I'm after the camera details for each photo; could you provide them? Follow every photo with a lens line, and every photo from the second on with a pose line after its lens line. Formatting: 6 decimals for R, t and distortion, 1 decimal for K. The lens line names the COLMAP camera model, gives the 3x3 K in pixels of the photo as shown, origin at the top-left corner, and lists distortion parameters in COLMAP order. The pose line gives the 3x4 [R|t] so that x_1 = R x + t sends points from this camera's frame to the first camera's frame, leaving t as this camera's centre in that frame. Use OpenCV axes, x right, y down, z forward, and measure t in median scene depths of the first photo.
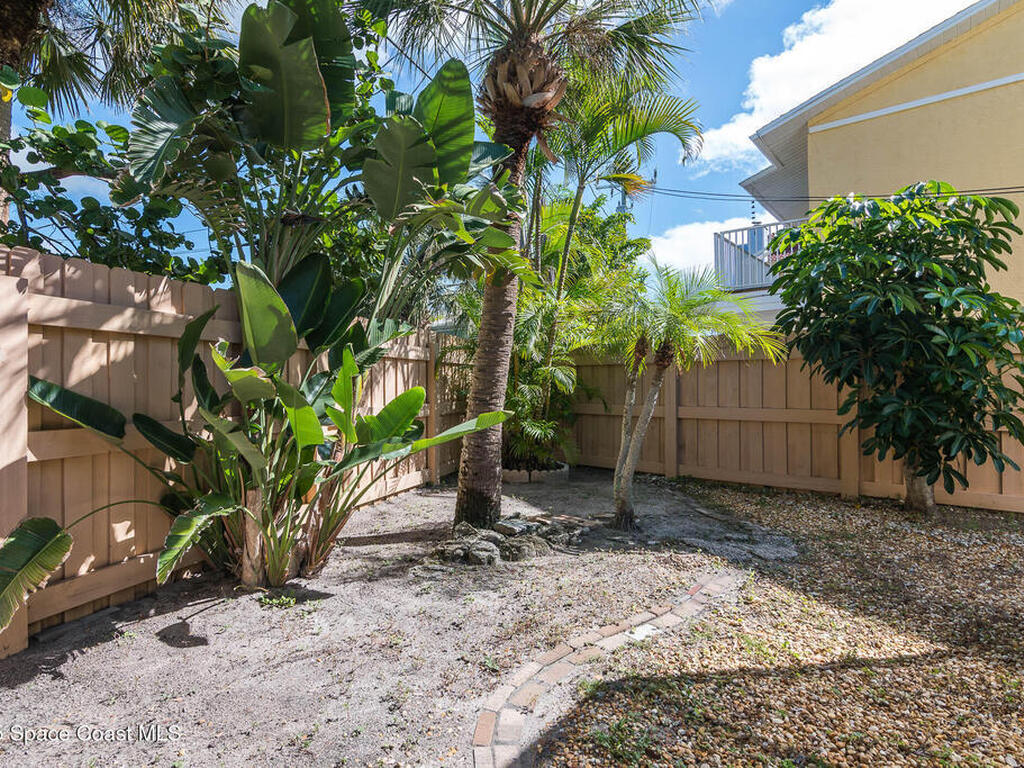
lens RADIAL K [[589.8, 0, 512.0], [0, 589.8, 384.0], [0, 0, 1]] dist [0.000993, 0.000651]
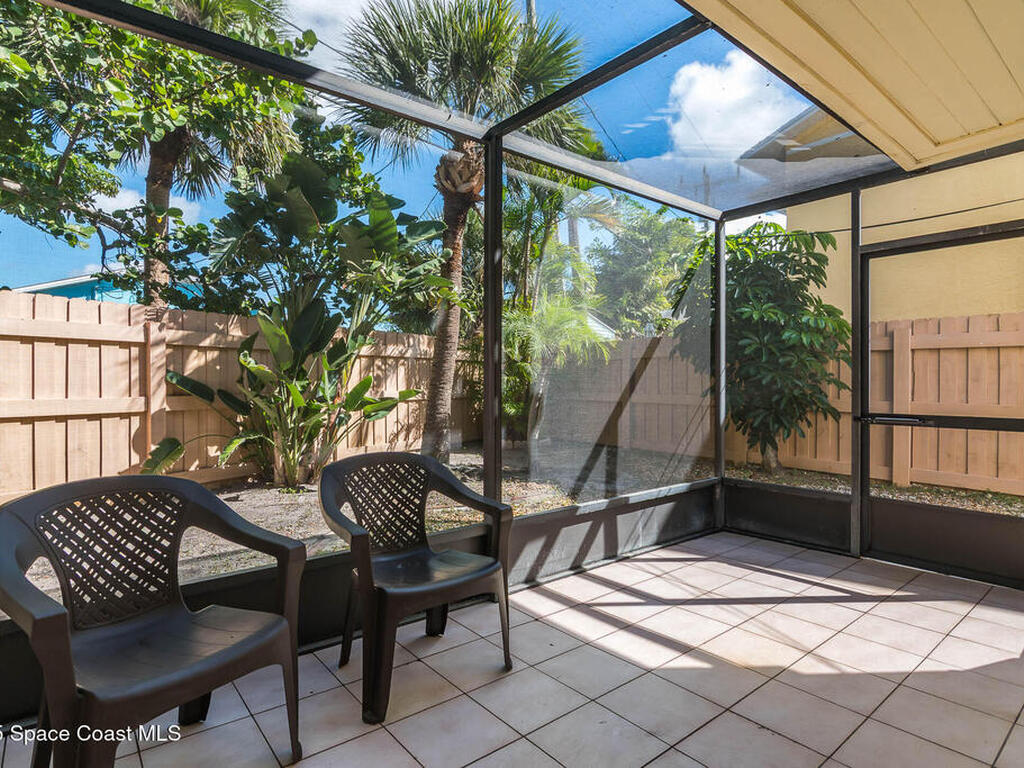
lens RADIAL K [[557.9, 0, 506.2], [0, 557.9, 390.4], [0, 0, 1]] dist [-0.000303, 0.000187]
pose [[0.981352, 0.005463, -0.192140, 0.606384], [-0.001611, 0.999795, 0.020201, 0.016819], [0.192211, -0.019515, 0.981160, -0.573831]]
